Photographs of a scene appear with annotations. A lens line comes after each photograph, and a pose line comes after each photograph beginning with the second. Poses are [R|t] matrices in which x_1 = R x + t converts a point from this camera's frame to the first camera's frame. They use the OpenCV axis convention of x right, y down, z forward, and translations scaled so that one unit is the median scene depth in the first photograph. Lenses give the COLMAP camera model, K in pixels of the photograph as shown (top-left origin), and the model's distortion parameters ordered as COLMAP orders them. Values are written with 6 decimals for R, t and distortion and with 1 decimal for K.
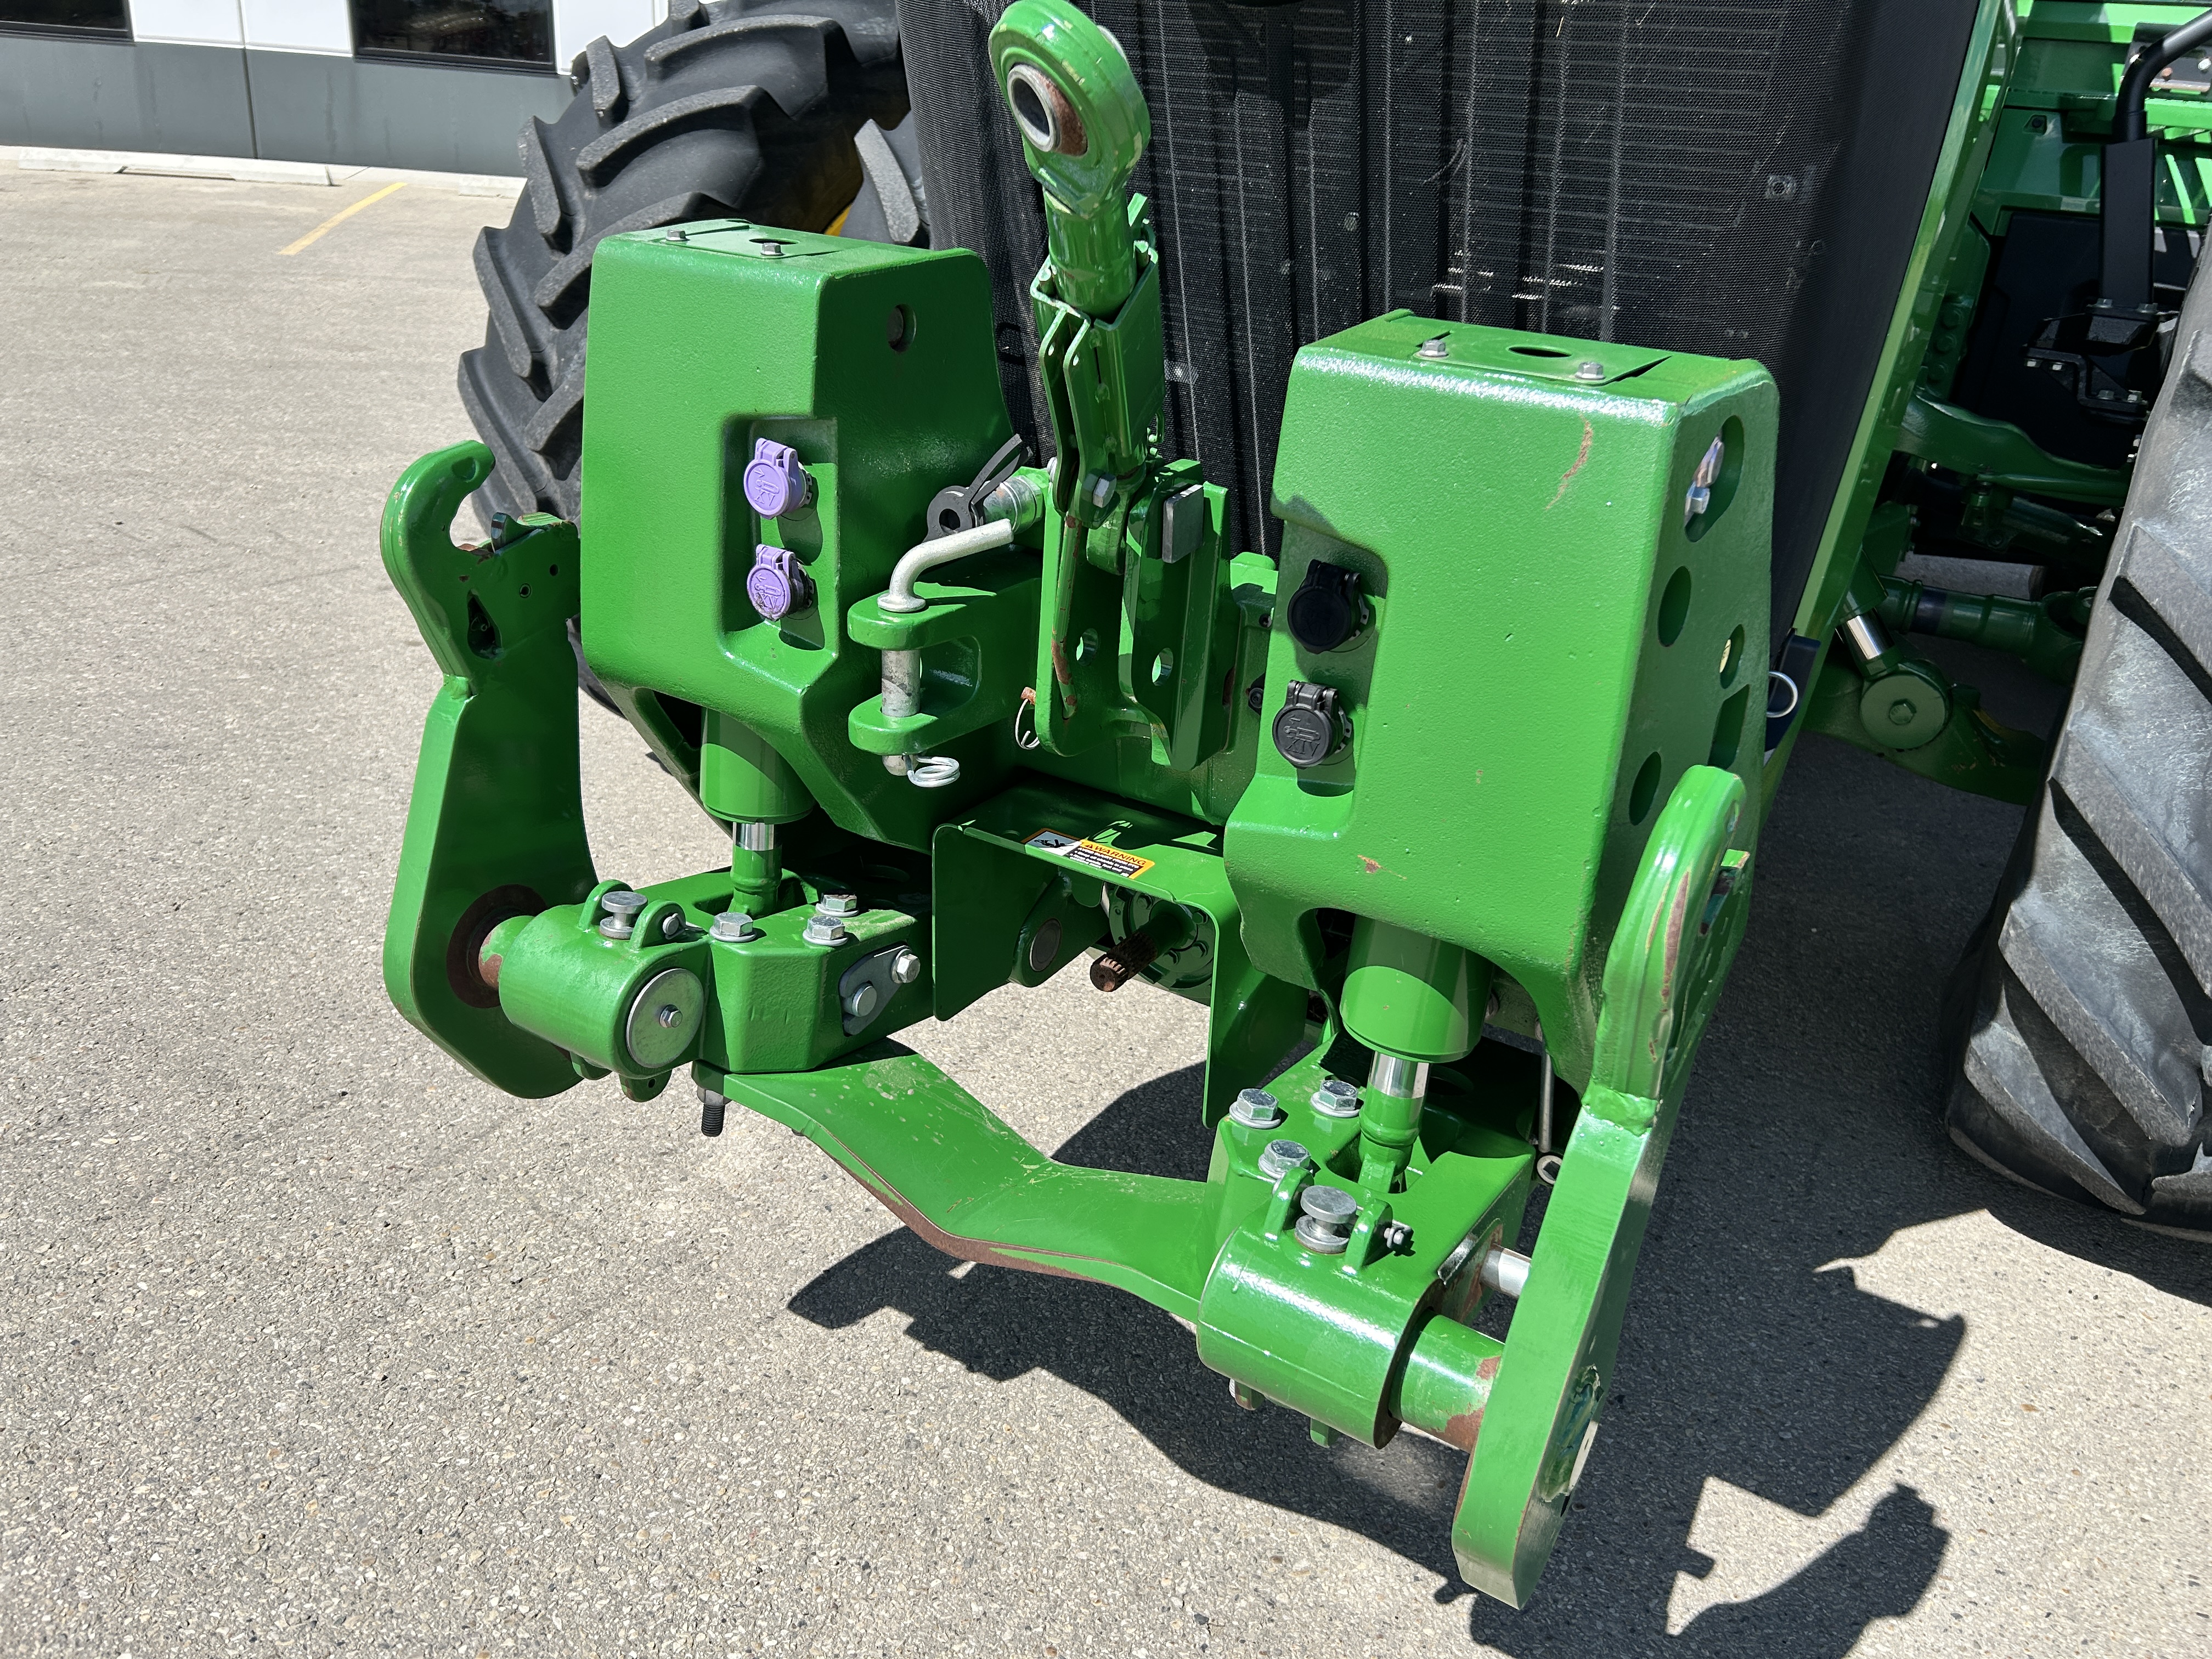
lens RADIAL K [[1668.5, 0, 1104.3], [0, 1668.5, 824.9], [0, 0, 1]] dist [0.046003, -0.042858]
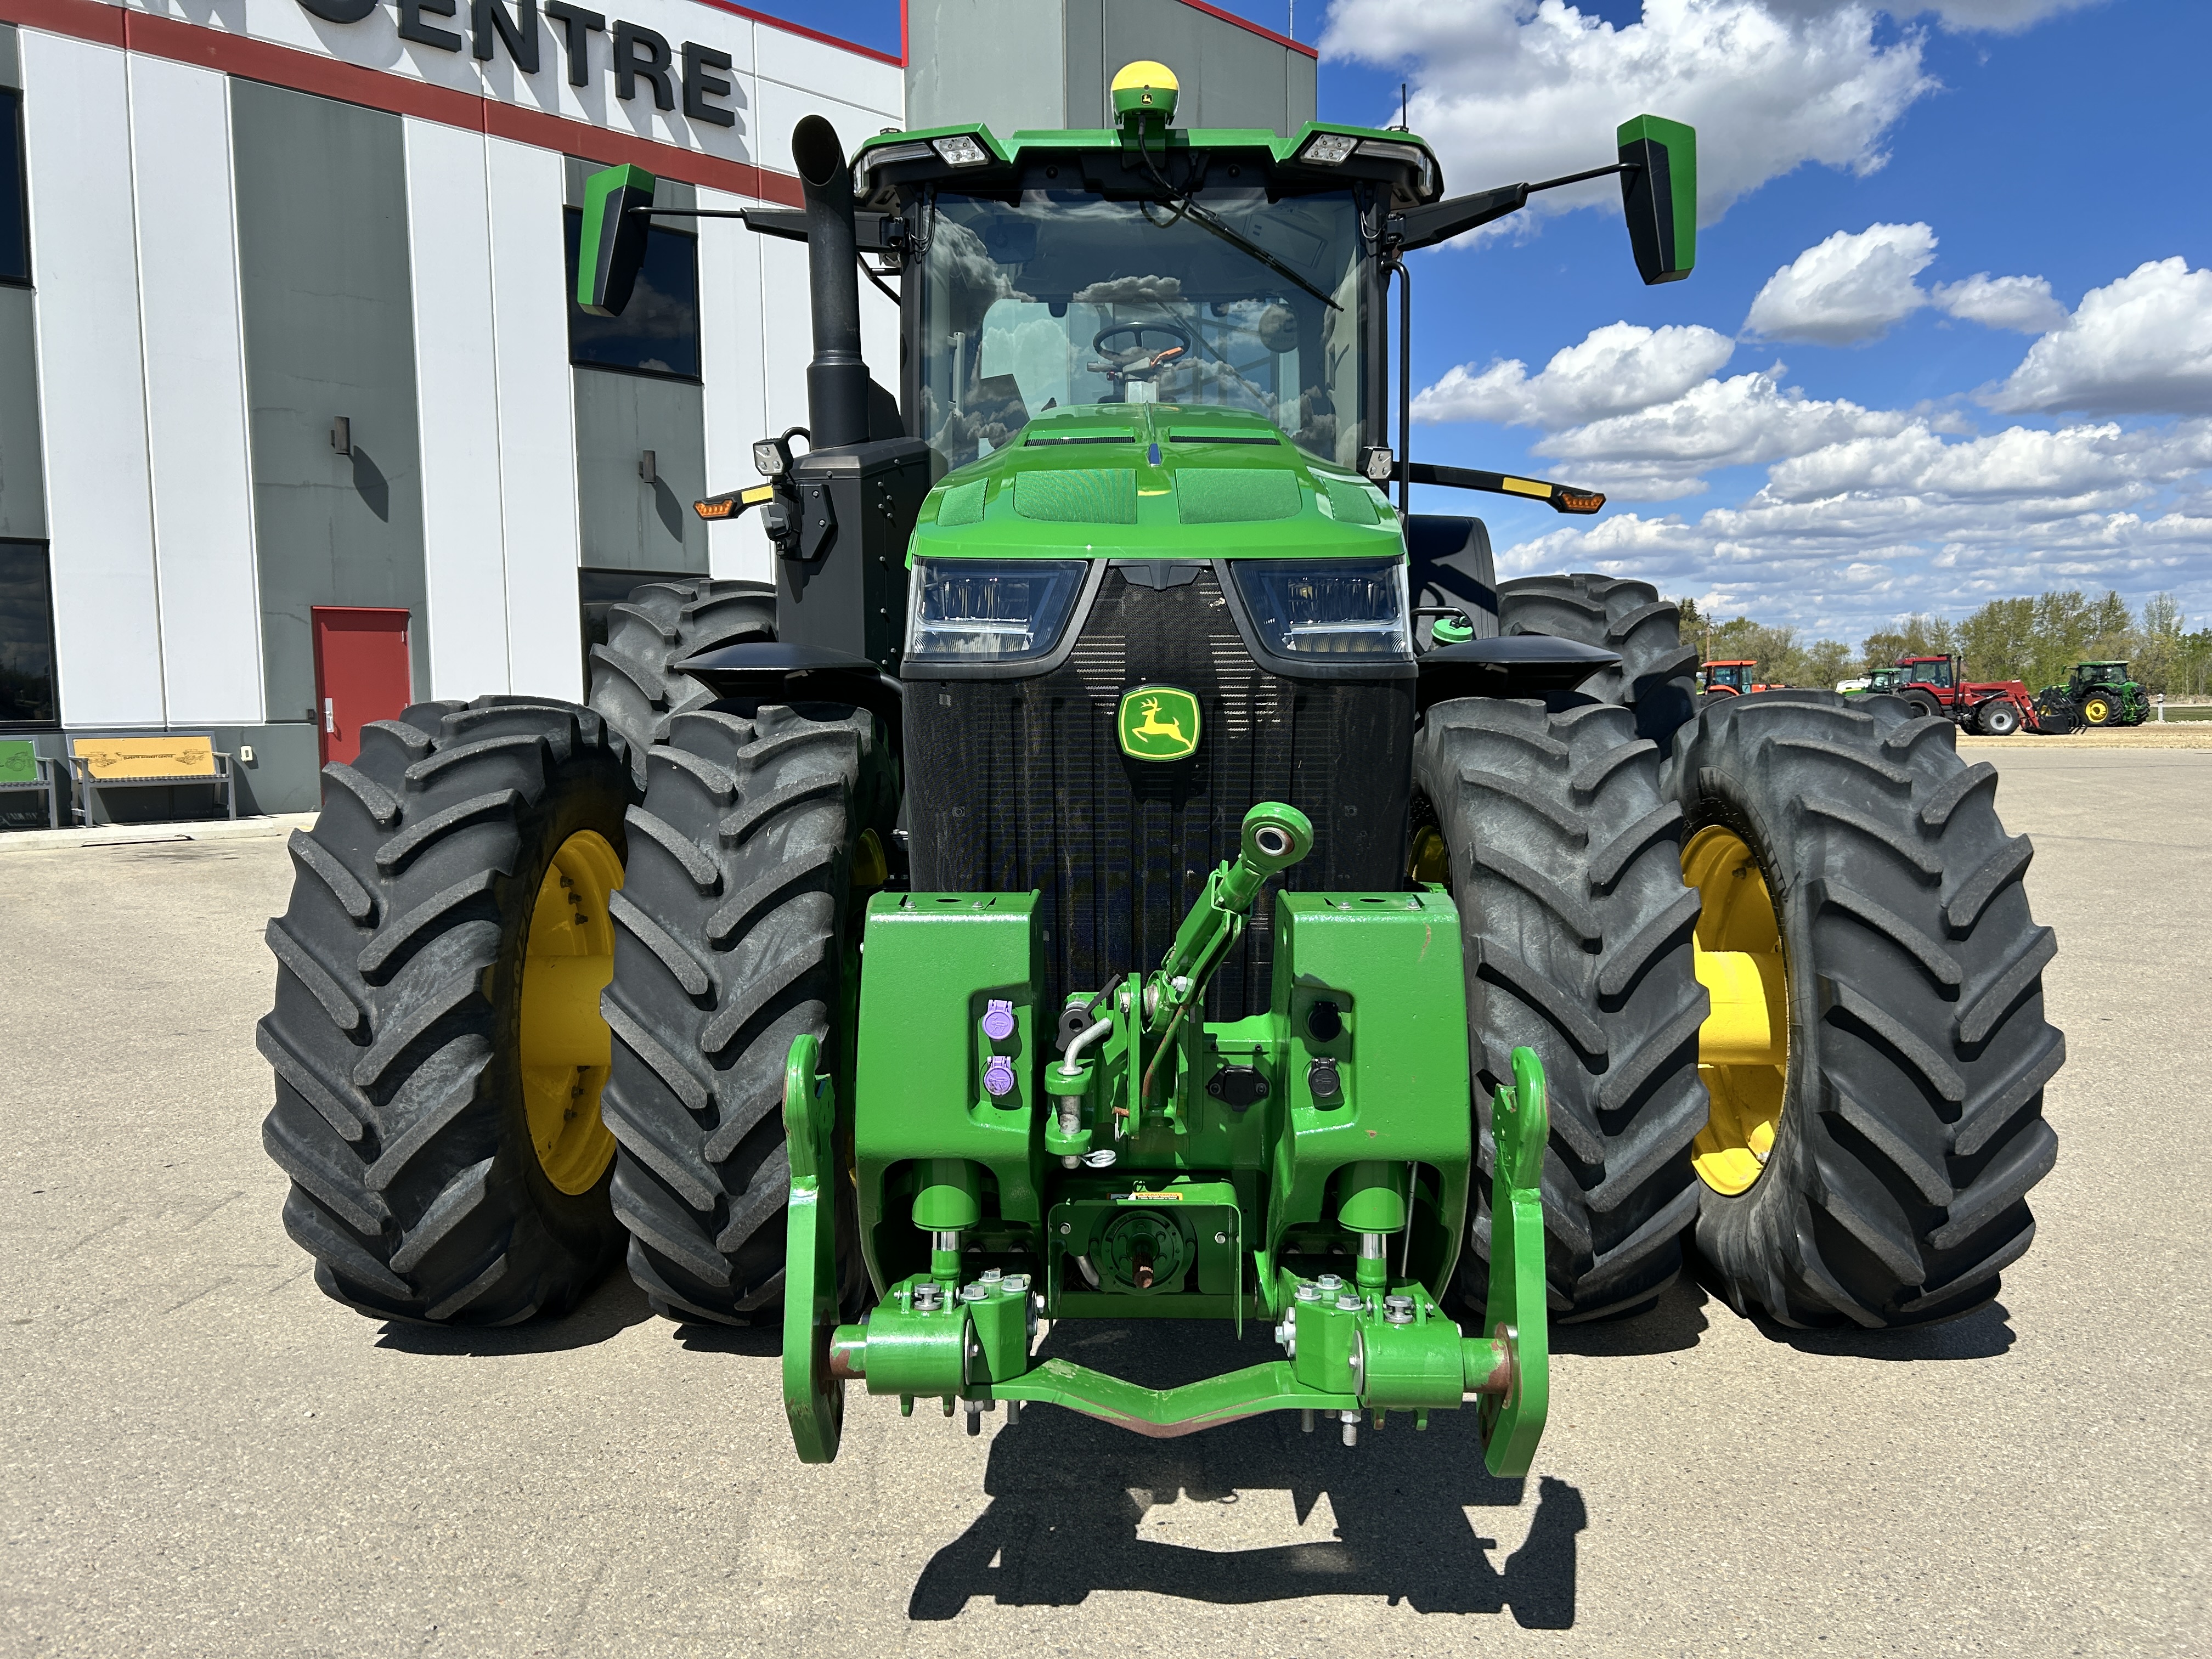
lens RADIAL K [[1668.5, 0, 1113.7], [0, 1668.5, 834.9], [0, 0, 1]] dist [0.046003, -0.042858]
pose [[0.854699, -0.121079, 0.504807, -0.751827], [0.265846, 0.937320, -0.225292, 0.039864], [-0.445888, 0.326757, 0.833315, -0.504615]]
